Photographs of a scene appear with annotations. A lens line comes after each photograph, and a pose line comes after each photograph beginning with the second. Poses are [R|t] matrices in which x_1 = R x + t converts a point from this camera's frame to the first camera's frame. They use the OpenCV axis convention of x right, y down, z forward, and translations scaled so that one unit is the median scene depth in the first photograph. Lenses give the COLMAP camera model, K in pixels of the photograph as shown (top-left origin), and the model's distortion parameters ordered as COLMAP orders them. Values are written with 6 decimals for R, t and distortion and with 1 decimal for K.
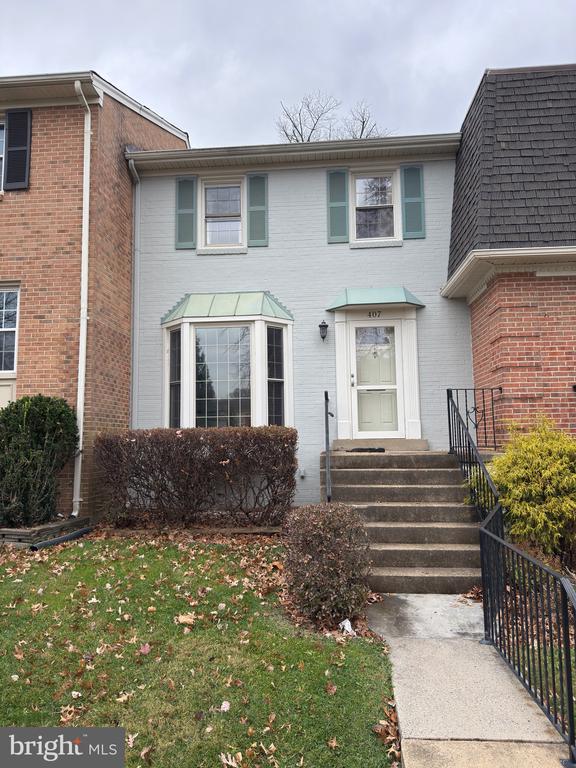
lens RADIAL K [[538.7, 0, 287.7], [0, 538.7, 372.9], [0, 0, 1]] dist [0.116576, -0.138135]
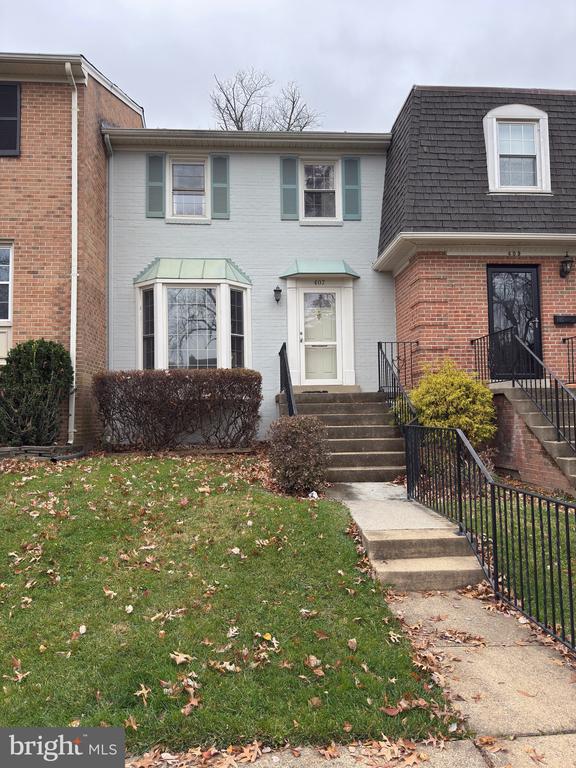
lens RADIAL K [[538.7, 0, 287.7], [0, 538.7, 372.9], [0, 0, 1]] dist [0.116576, -0.138135]
pose [[0.988619, 0.009520, 0.150141, -0.096884], [-0.016198, 0.998930, 0.043318, 0.046319], [-0.149568, -0.045256, 0.987715, -0.202775]]
